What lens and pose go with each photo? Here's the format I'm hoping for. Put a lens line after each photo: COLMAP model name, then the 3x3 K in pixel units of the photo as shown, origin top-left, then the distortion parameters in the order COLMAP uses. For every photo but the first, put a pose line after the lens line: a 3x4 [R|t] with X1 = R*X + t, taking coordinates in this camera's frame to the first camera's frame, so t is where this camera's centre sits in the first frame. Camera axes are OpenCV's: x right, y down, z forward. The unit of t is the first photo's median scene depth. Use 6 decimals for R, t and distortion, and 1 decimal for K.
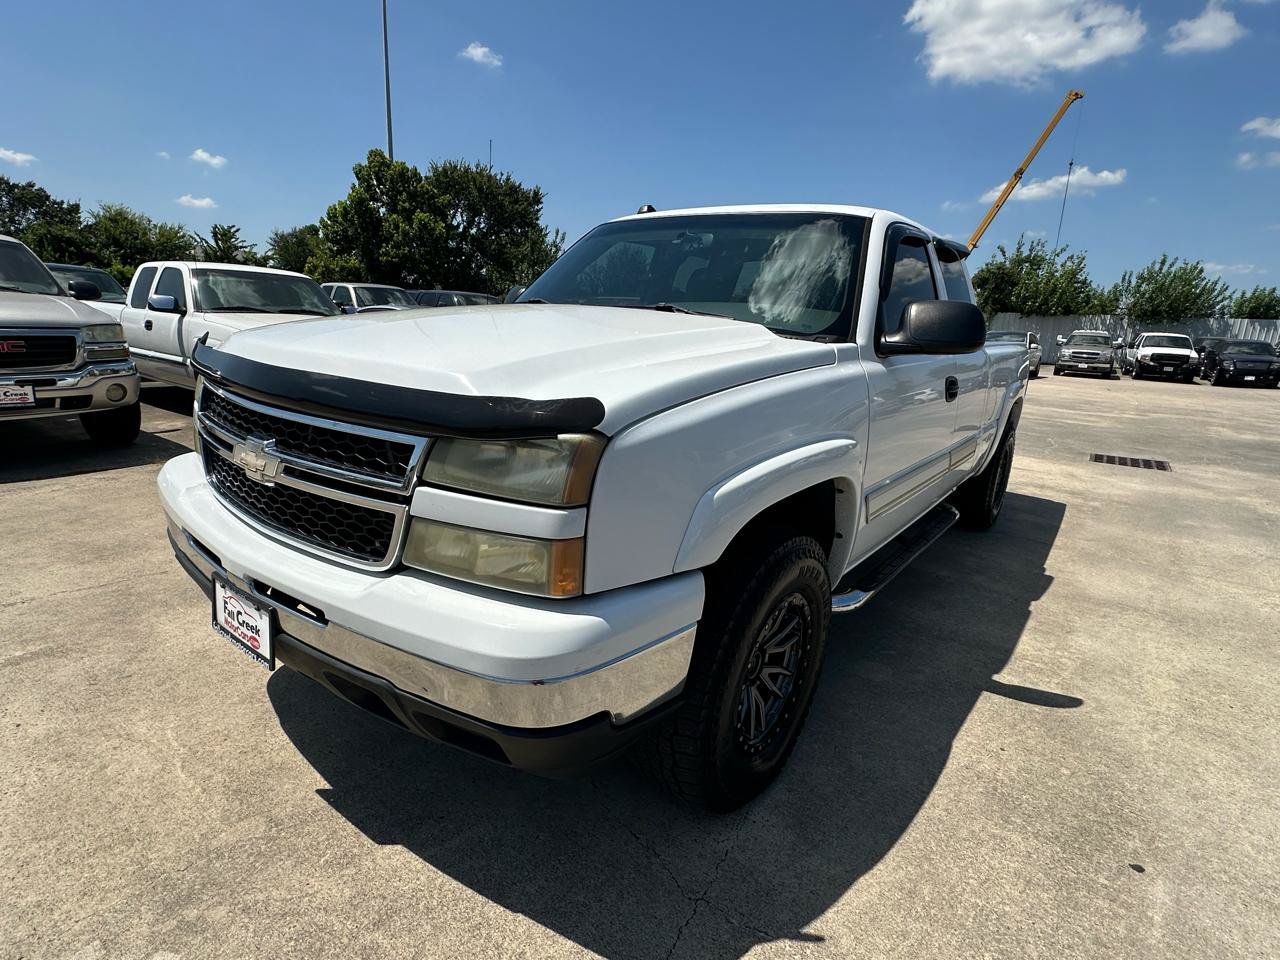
lens RADIAL K [[646.2, 0, 639.8], [0, 646.2, 484.9], [0, 0, 1]] dist [-0.002953, 0.000432]
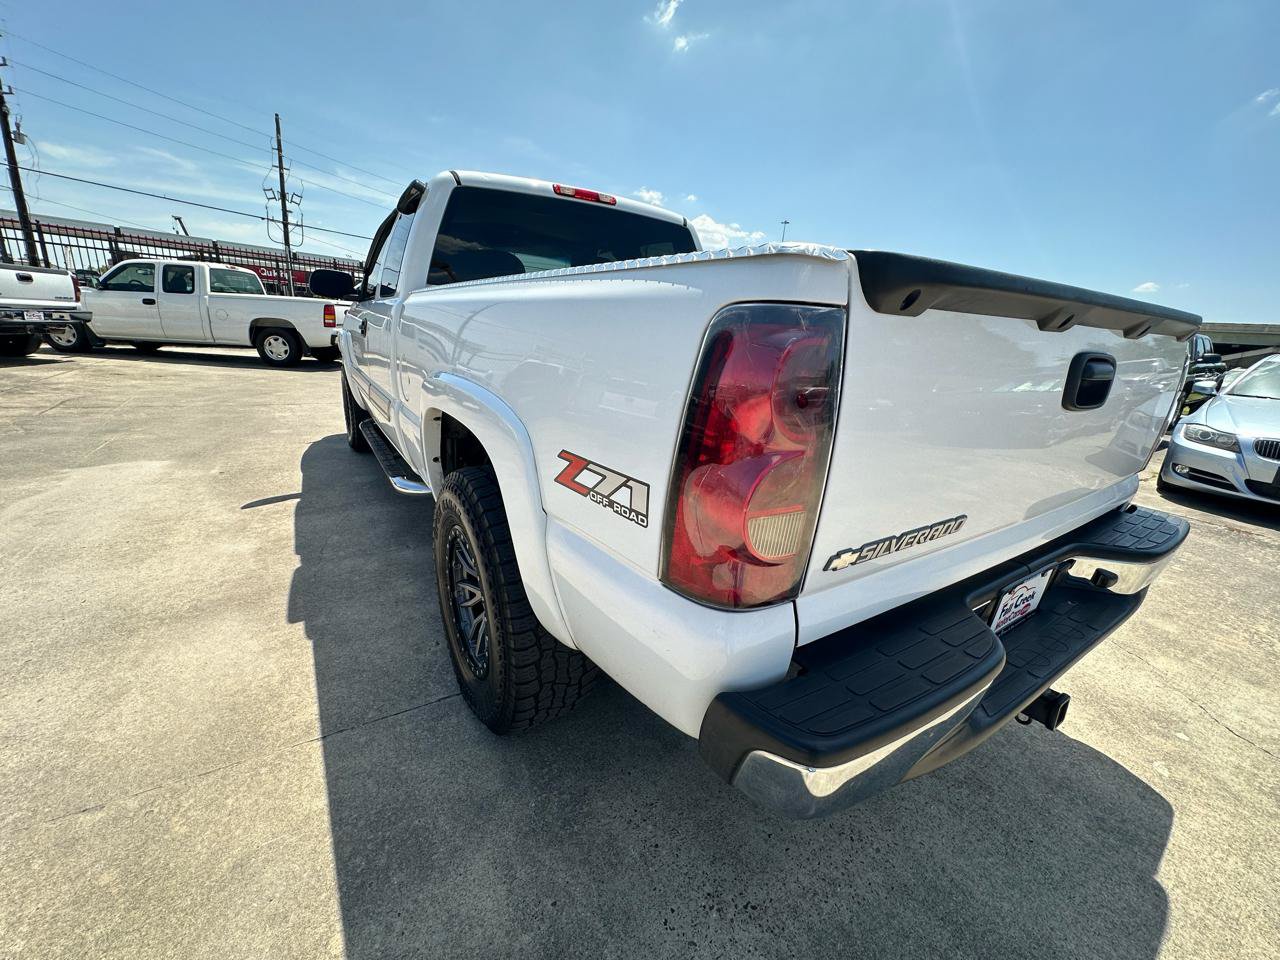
lens RADIAL K [[514.0, 0, 640.0], [0, 514.0, 480.0], [0, 0, 1]] dist [-0.004172, 0.000456]
pose [[-0.321959, 0.203925, -0.924530, 1.993356], [-0.308875, 0.900472, 0.306181, -0.548277], [0.894952, 0.384142, -0.226928, 2.804311]]
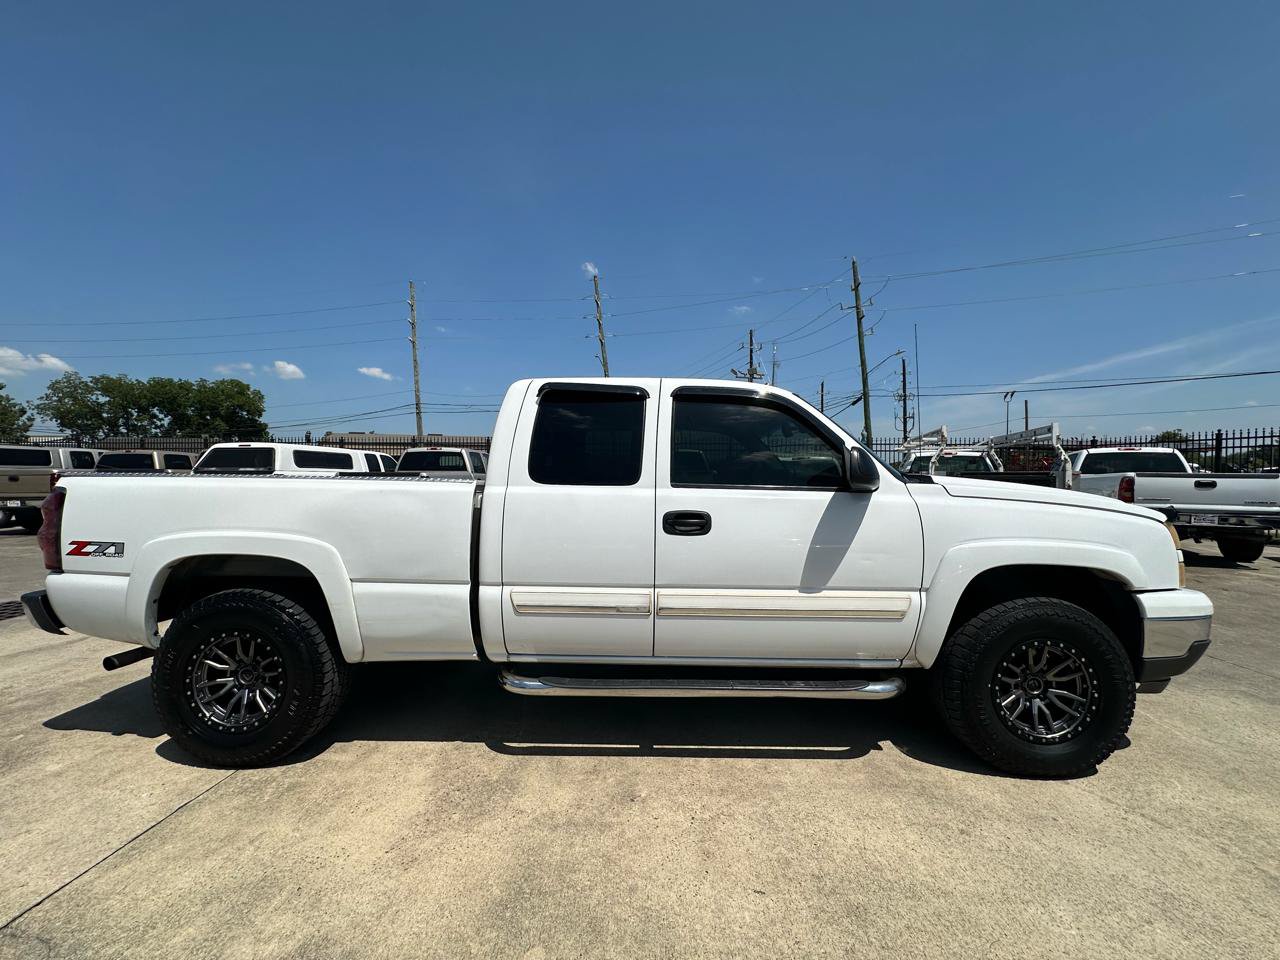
lens RADIAL K [[511.2, 0, 638.5], [0, 511.2, 479.4], [0, 0, 1]] dist [-0.002810, 0.000746]
pose [[-0.592148, -0.051998, 0.804150, -0.981479], [0.162817, 0.969614, 0.182589, -0.772946], [-0.789209, 0.239049, -0.565689, 2.856276]]
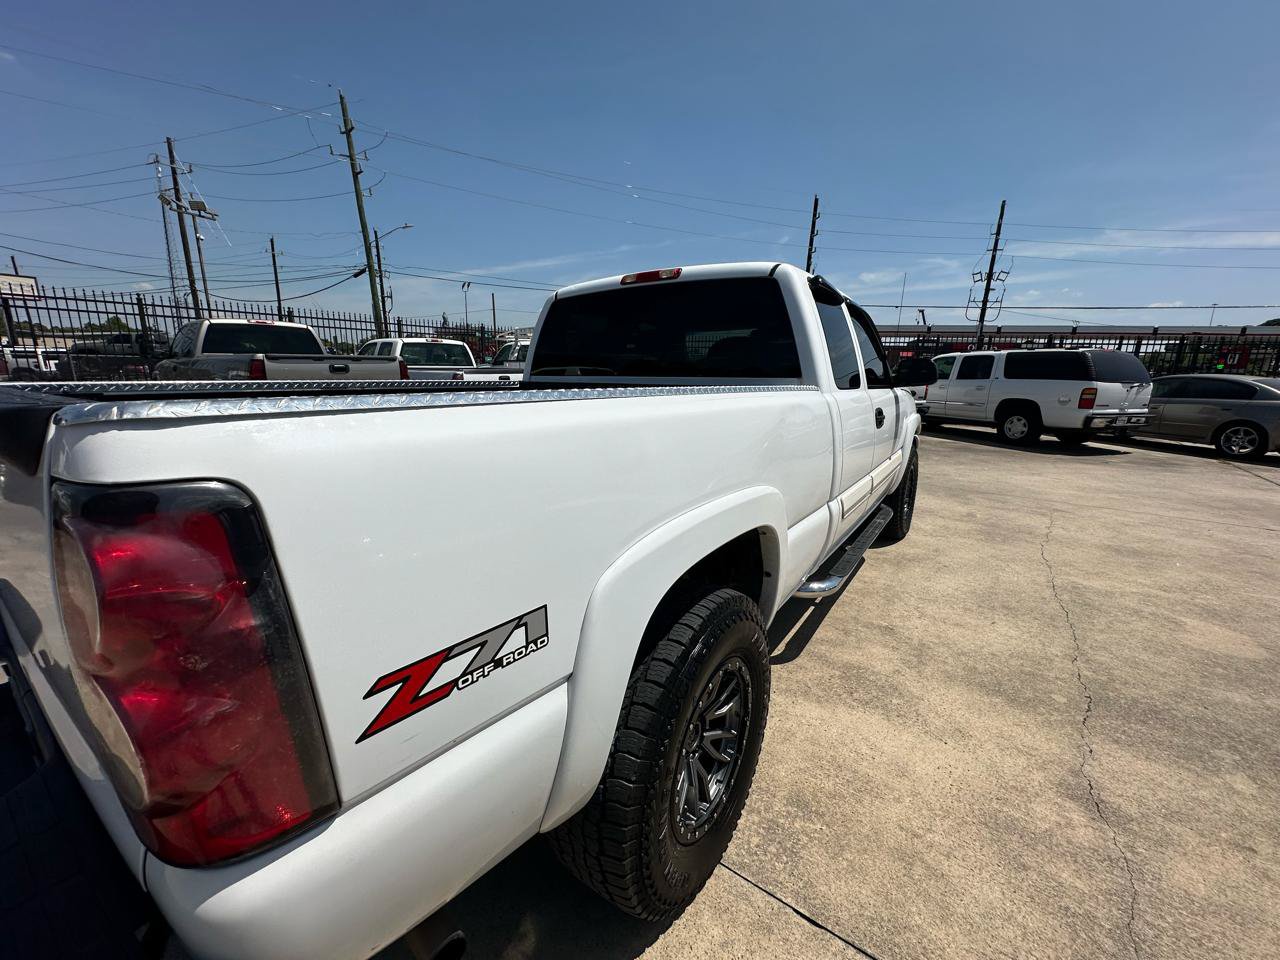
lens RADIAL K [[512.3, 0, 638.7], [0, 512.3, 479.0], [0, 0, 1]] dist [-0.003741, 0.000877]
pose [[-0.996842, -0.053844, -0.058361, 0.707826], [-0.074166, 0.893896, 0.442098, -0.885022], [0.028364, 0.445030, -0.895066, 3.512933]]
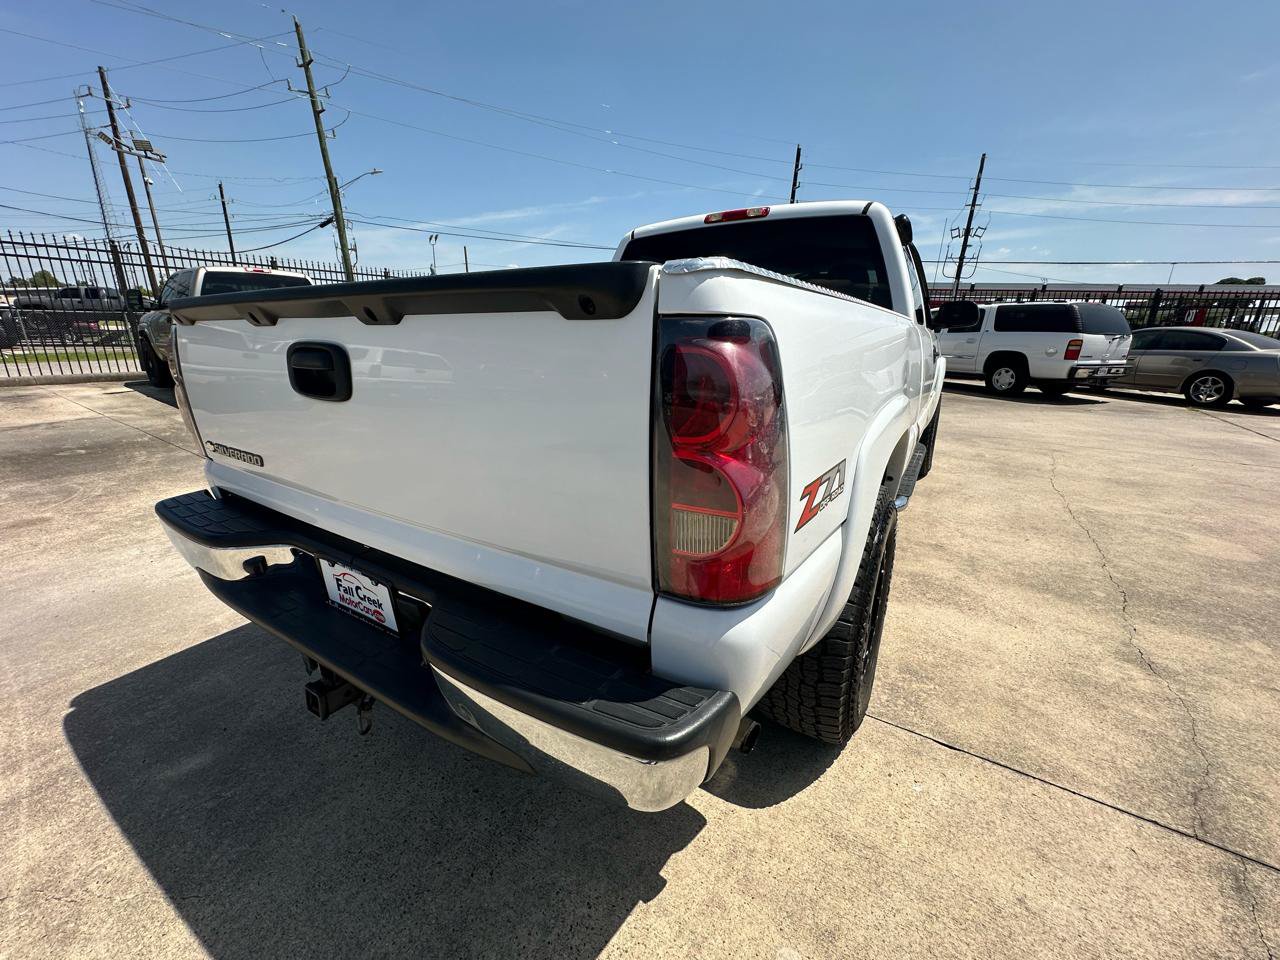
lens RADIAL K [[512.3, 0, 638.7], [0, 512.3, 479.0], [0, 0, 1]] dist [-0.003741, 0.000877]
pose [[-0.993270, -0.034317, -0.110625, 1.024241], [-0.085829, 0.859405, 0.504039, -0.830920], [0.077774, 0.510142, -0.856567, 3.627526]]
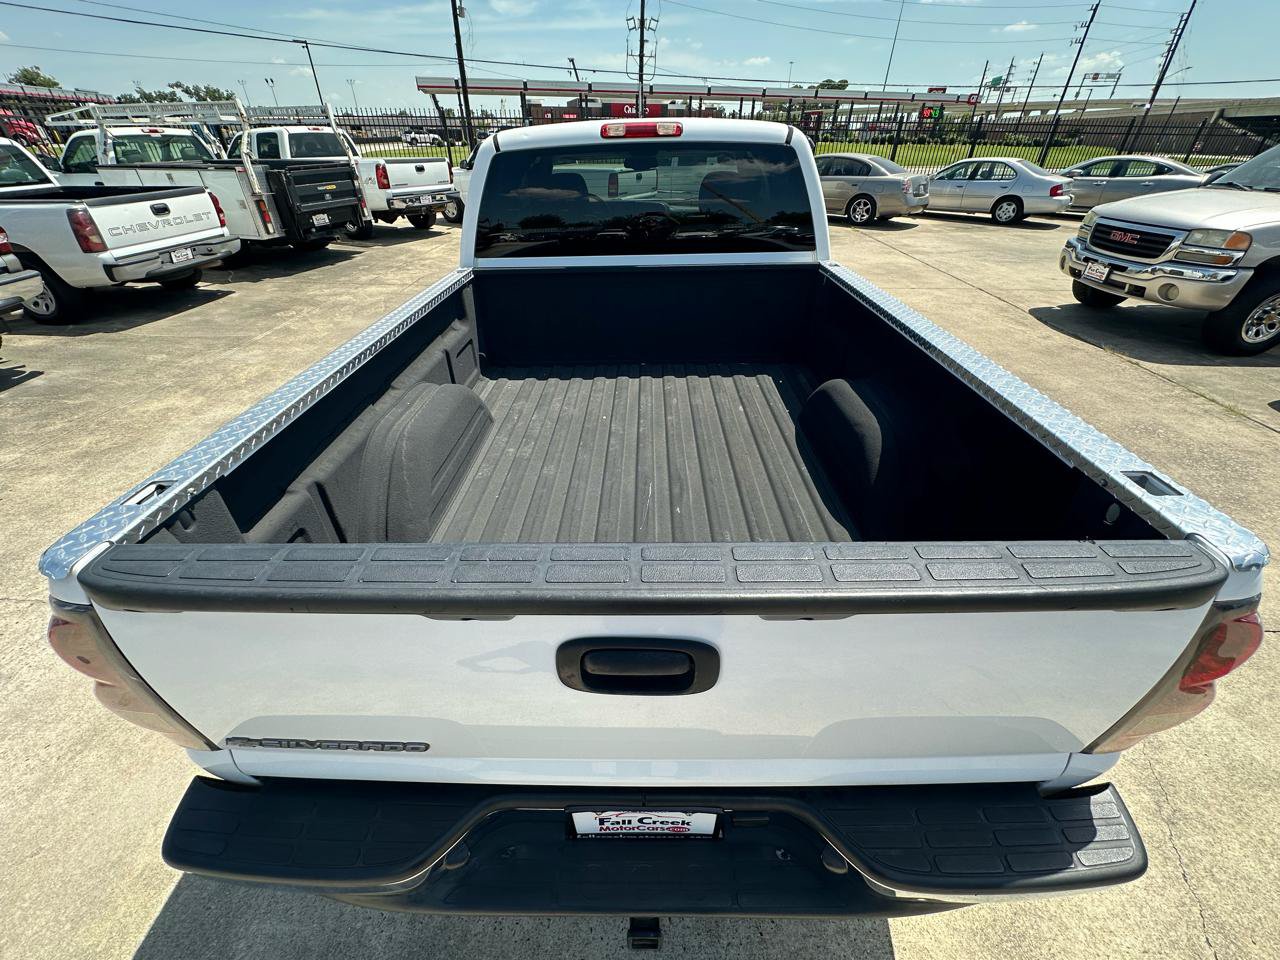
lens RADIAL K [[513.2, 0, 637.5], [0, 513.2, 479.4], [0, 0, 1]] dist [-0.001585, -0.000102]
pose [[-0.802449, 0.294528, -0.518969, 1.473639], [-0.177477, 0.712545, 0.678809, -0.991437], [0.569717, 0.636815, -0.519509, 3.182218]]
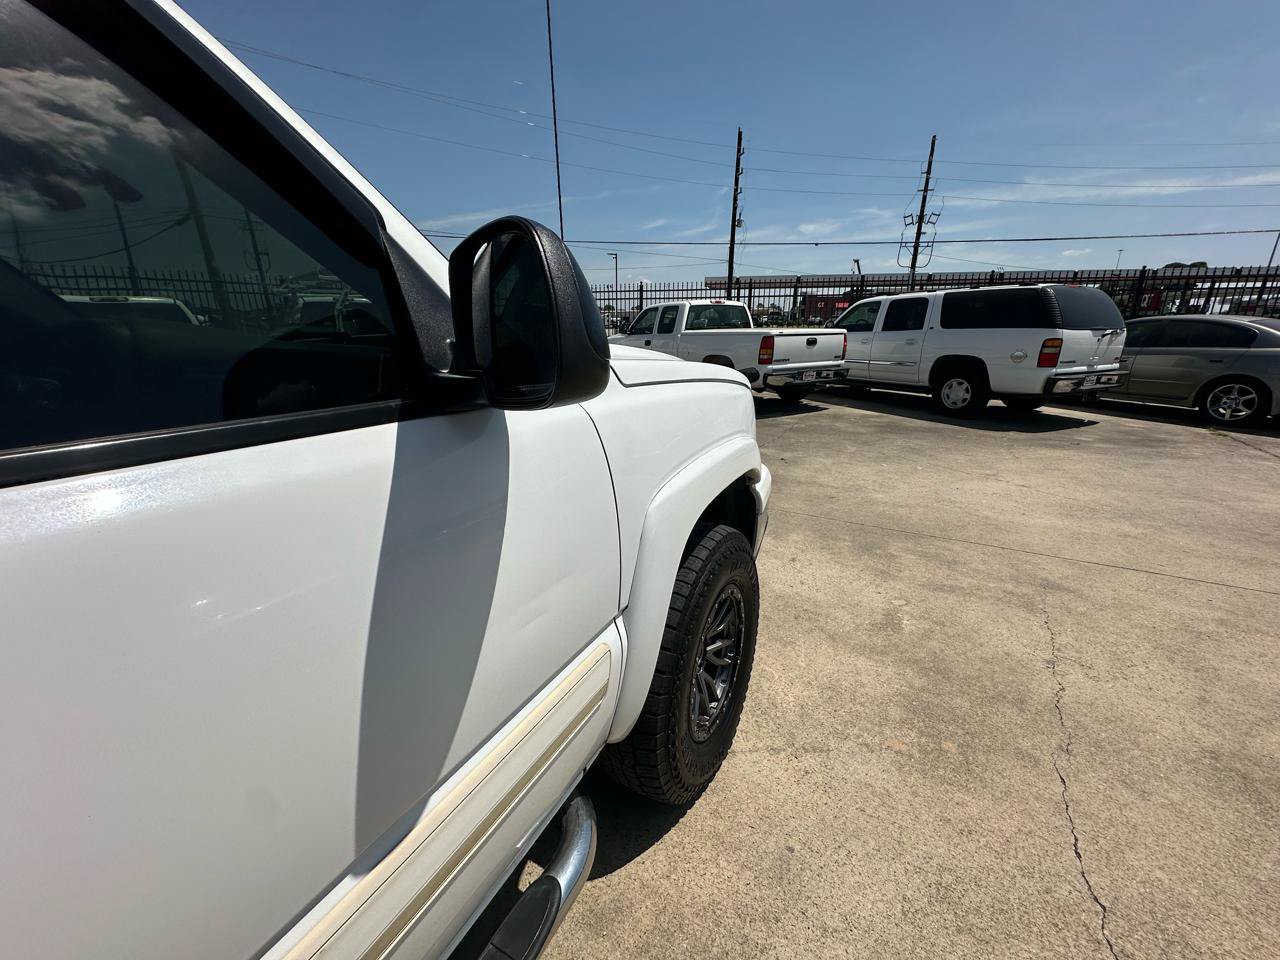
lens RADIAL K [[512.3, 0, 638.7], [0, 512.3, 479.0], [0, 0, 1]] dist [-0.003741, 0.000877]
pose [[-0.987927, 0.008189, -0.154703, -0.361304], [-0.071417, 0.862088, 0.501702, -0.575618], [0.137476, 0.506693, -0.851095, 2.084499]]
